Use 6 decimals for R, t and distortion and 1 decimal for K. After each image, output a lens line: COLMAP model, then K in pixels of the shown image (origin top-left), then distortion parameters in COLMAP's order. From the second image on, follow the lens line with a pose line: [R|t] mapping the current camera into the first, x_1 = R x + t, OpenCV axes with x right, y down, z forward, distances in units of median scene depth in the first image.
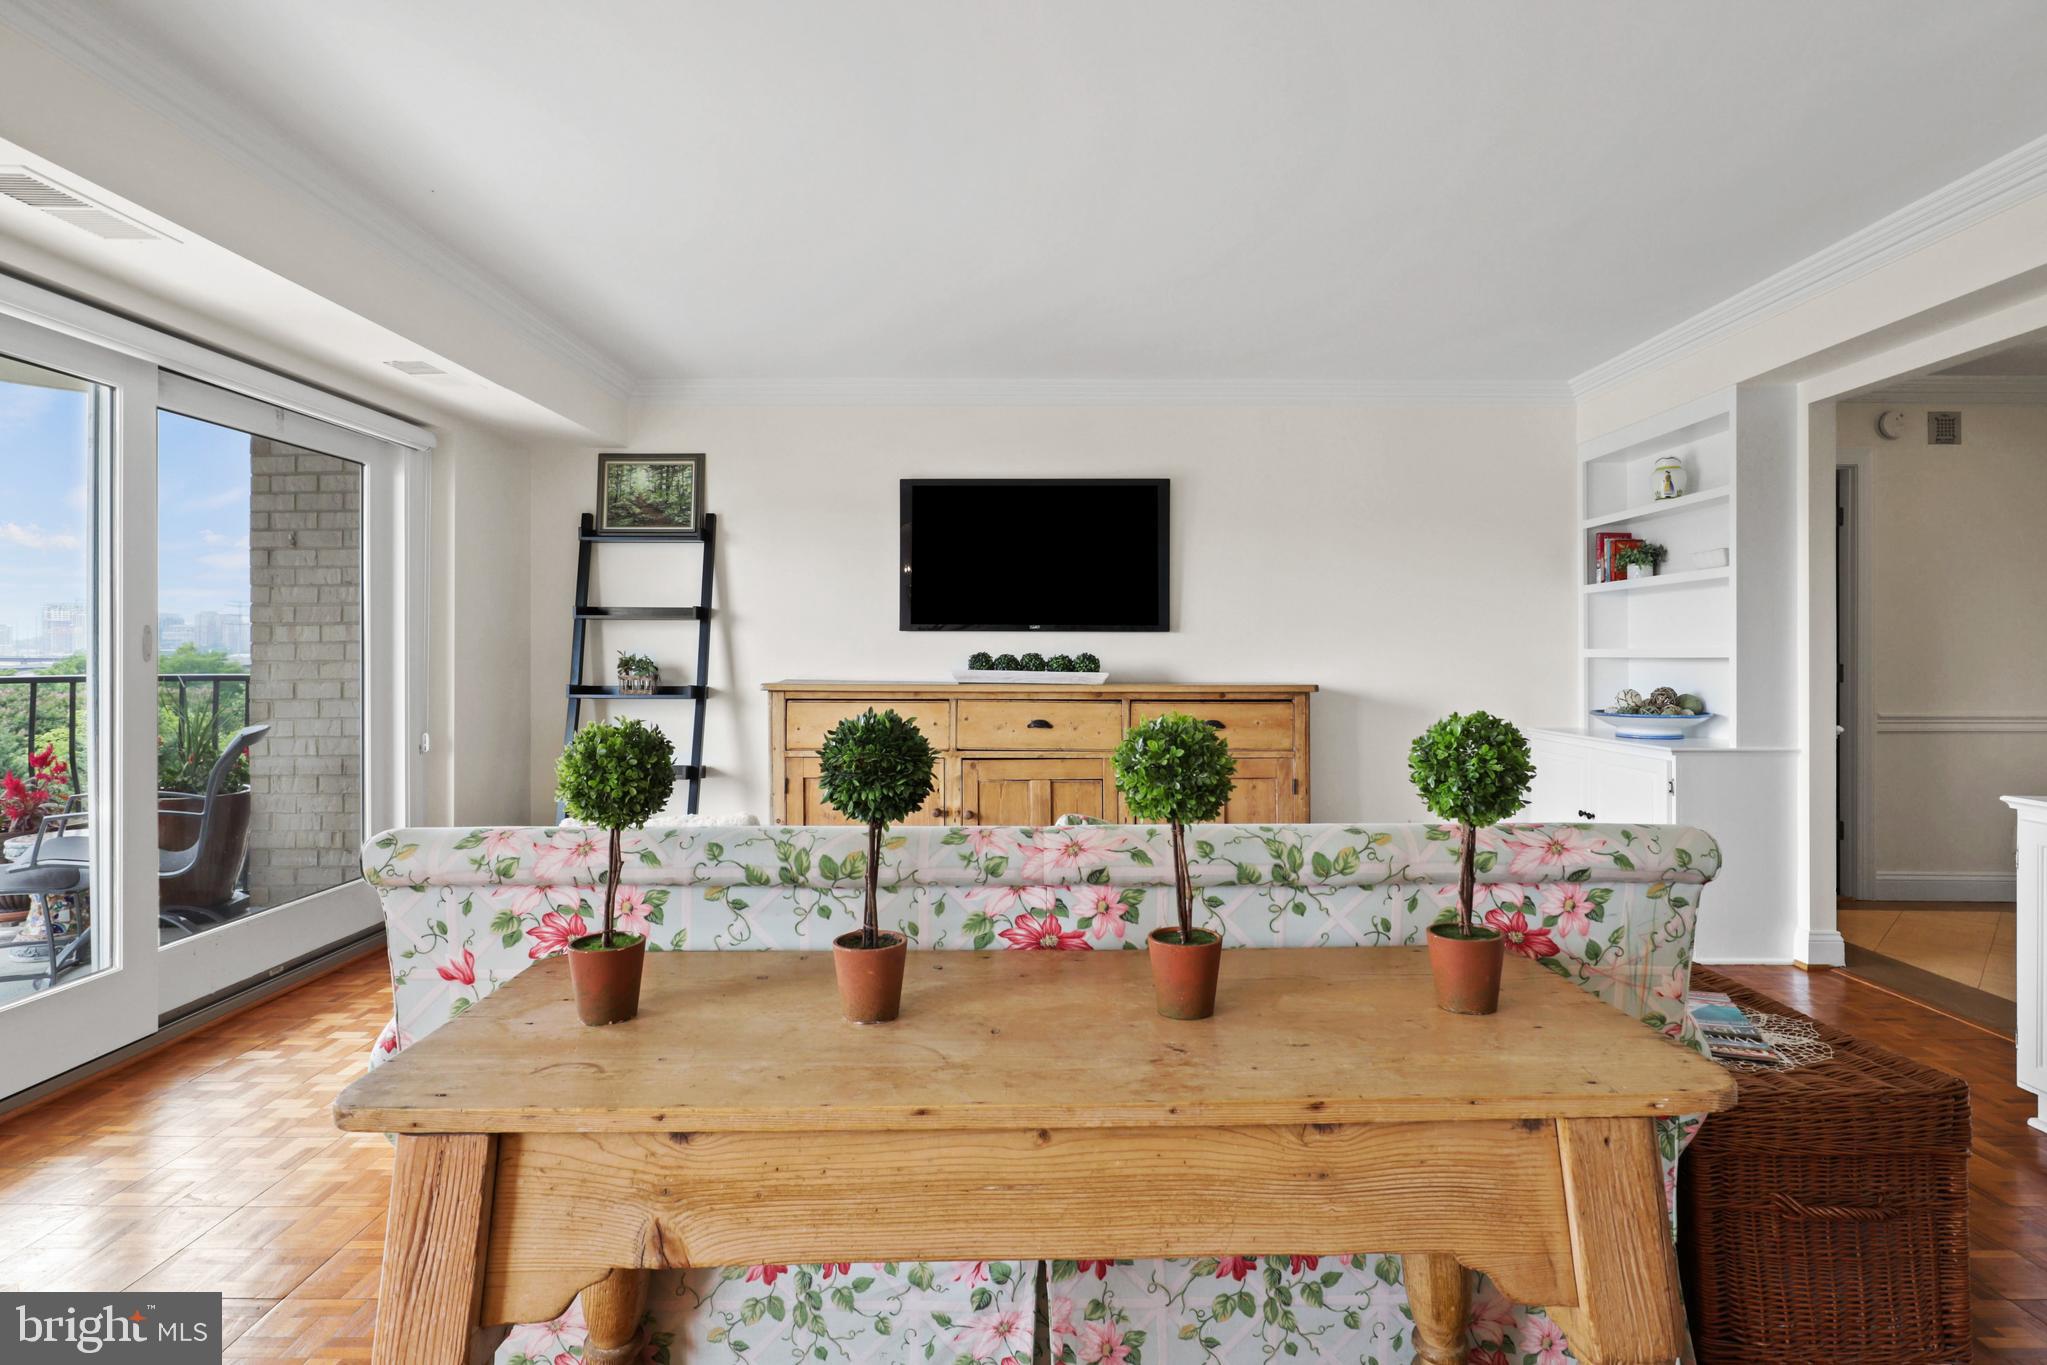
lens RADIAL K [[1029.0, 0, 1025.4], [0, 1029.0, 649.6], [0, 0, 1]] dist [-0.020295, 0.010482]
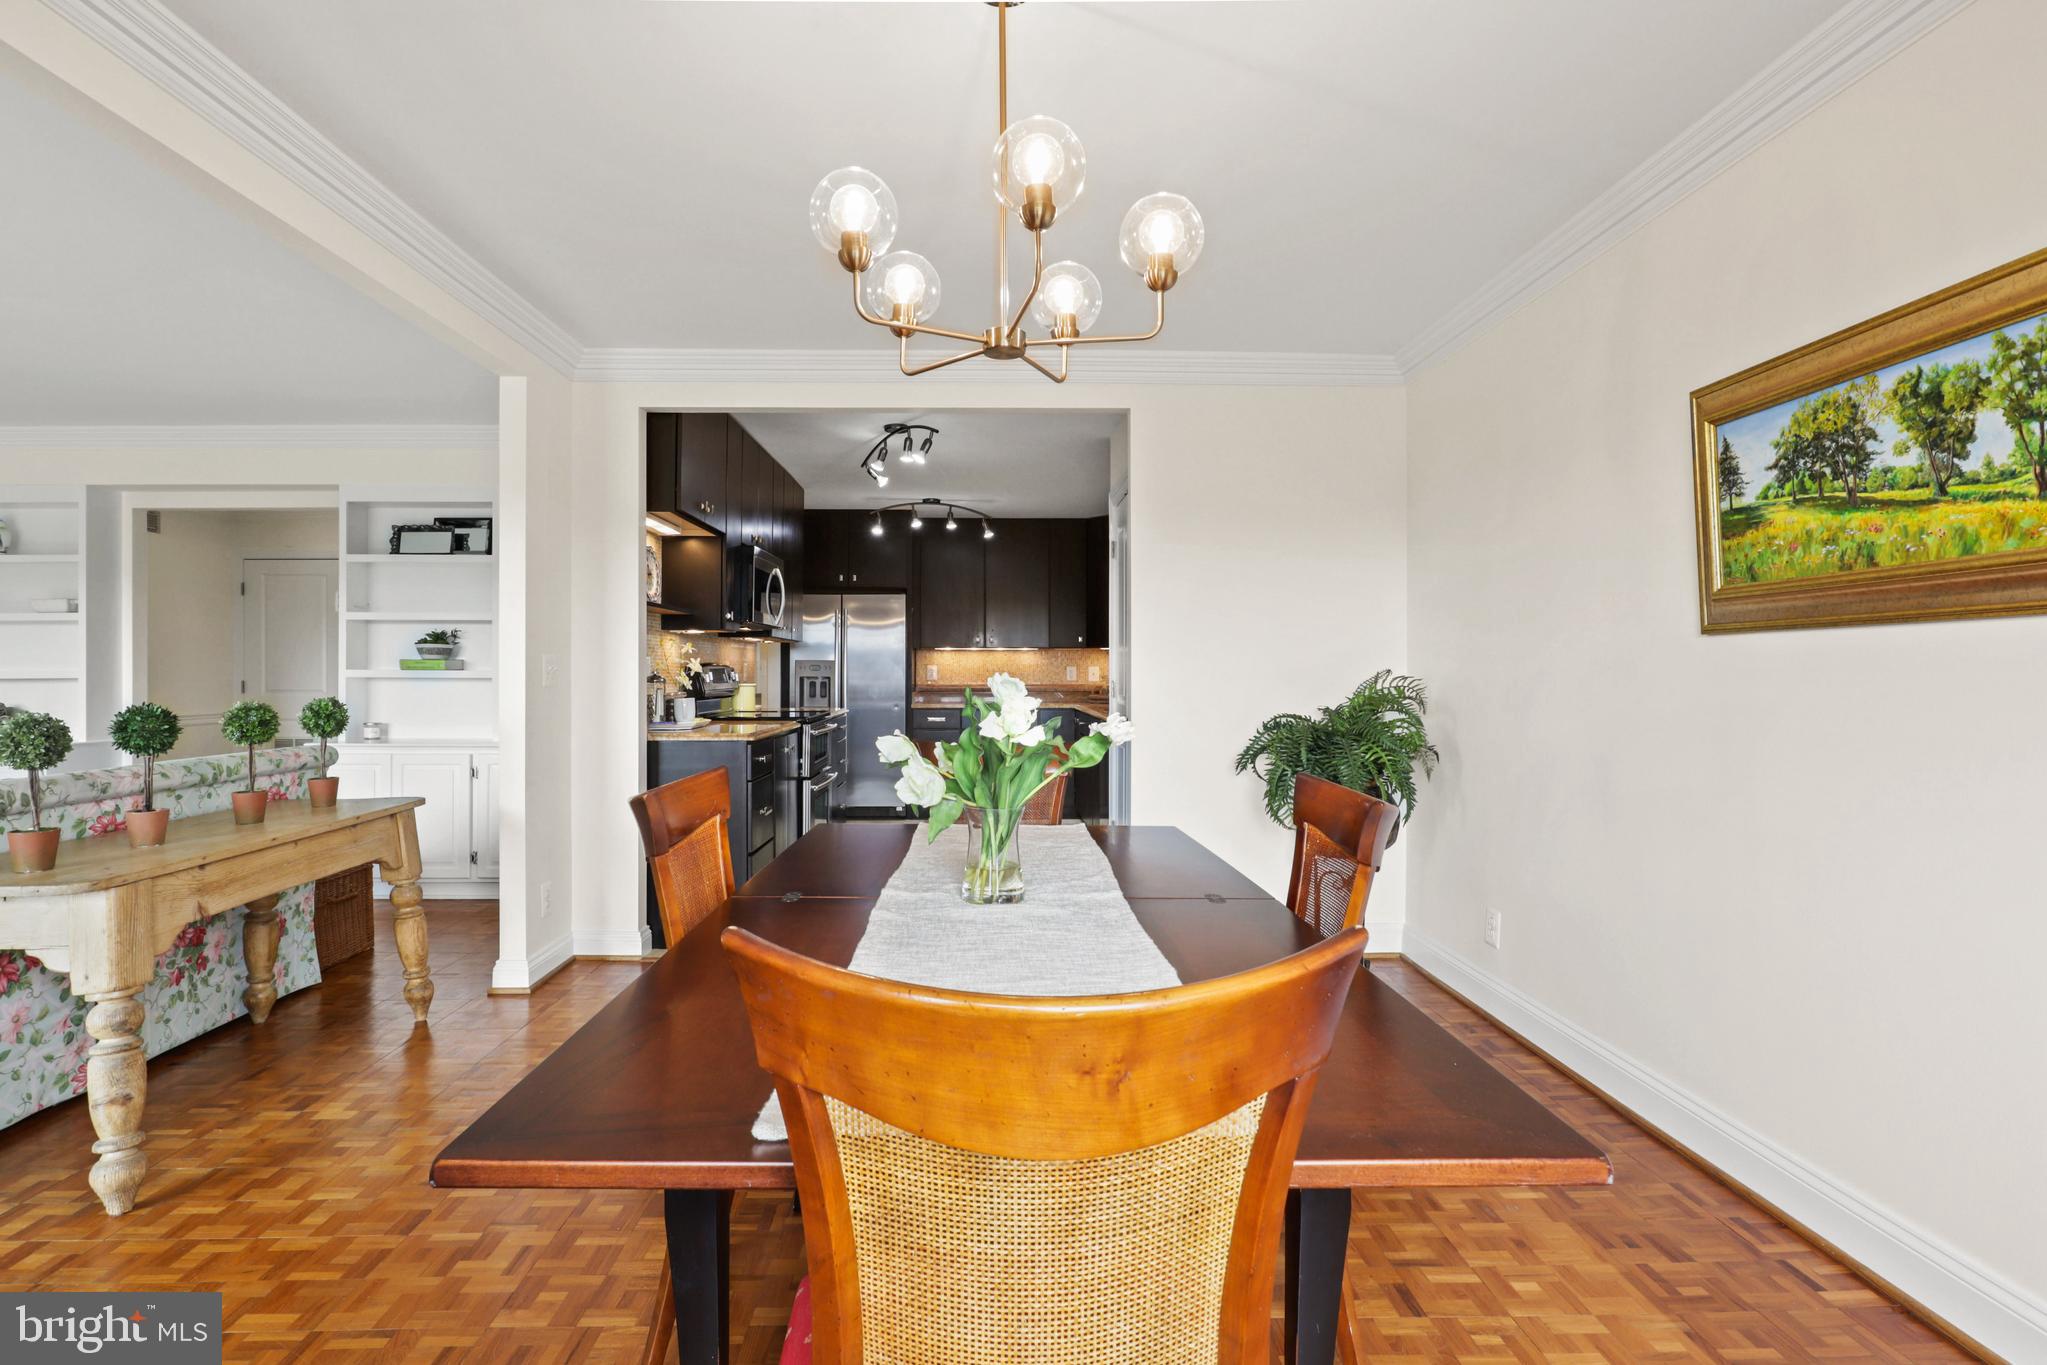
lens RADIAL K [[1029.0, 0, 1007.6], [0, 1029.0, 666.7], [0, 0, 1]] dist [-0.020295, 0.010482]
pose [[-0.028935, 0.004757, 0.999570, -0.644173], [-0.000550, 0.999988, -0.004775, -0.001979], [-0.999581, -0.000688, -0.028932, -0.202162]]
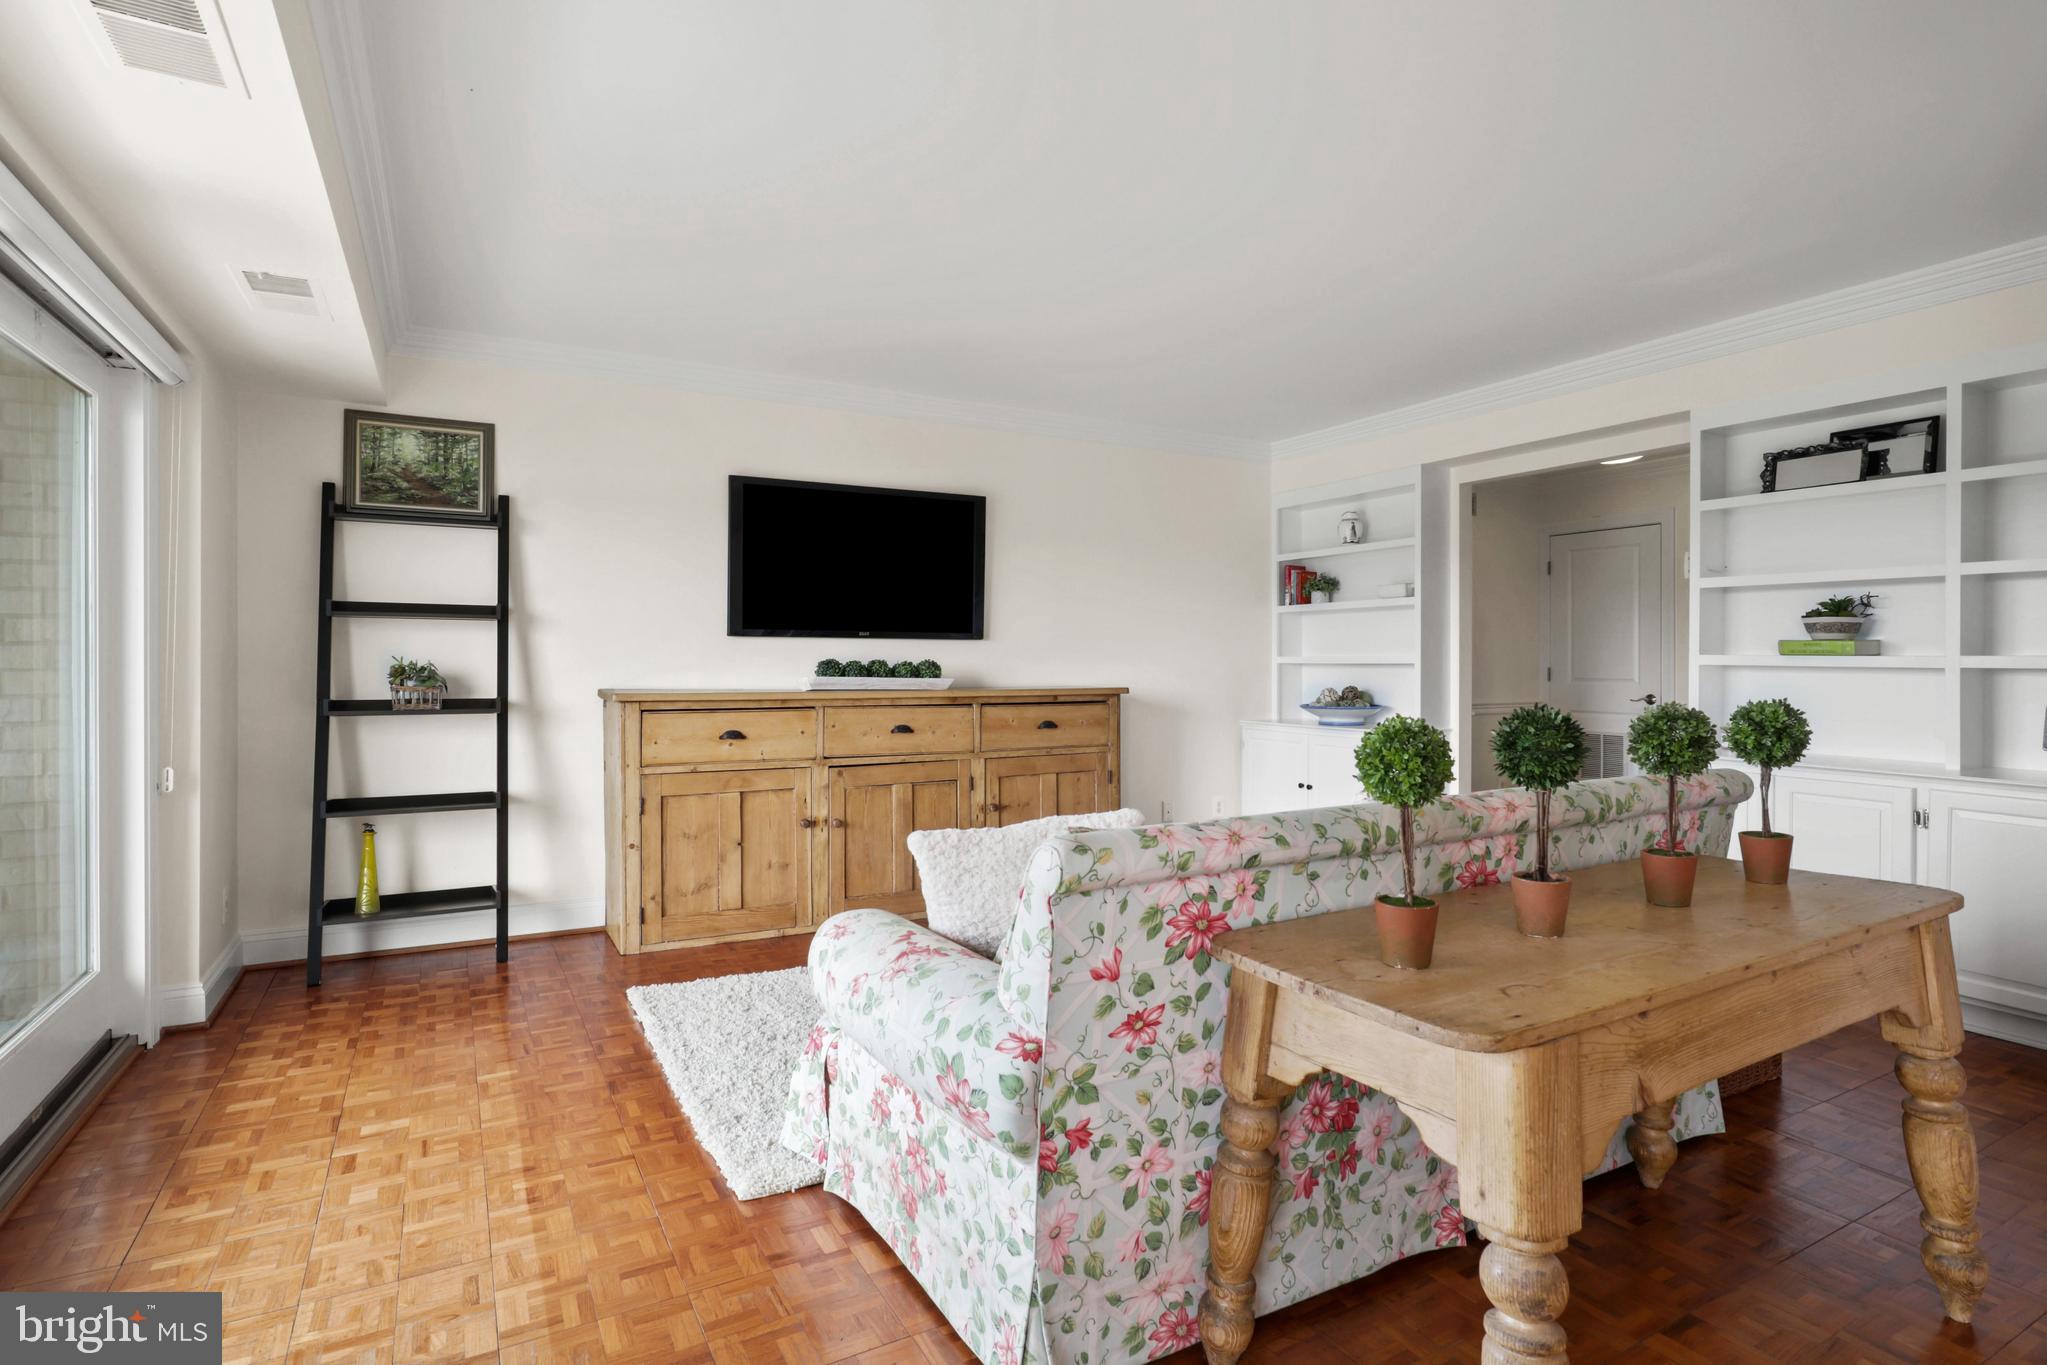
lens RADIAL K [[1029.0, 0, 1025.2], [0, 1029.0, 665.9], [0, 0, 1]] dist [-0.020295, 0.010482]
pose [[0.870929, -0.001702, 0.491405, -0.383212], [-0.003276, 0.999952, 0.009269, -0.000267], [-0.491397, -0.009683, 0.870882, 0.048432]]
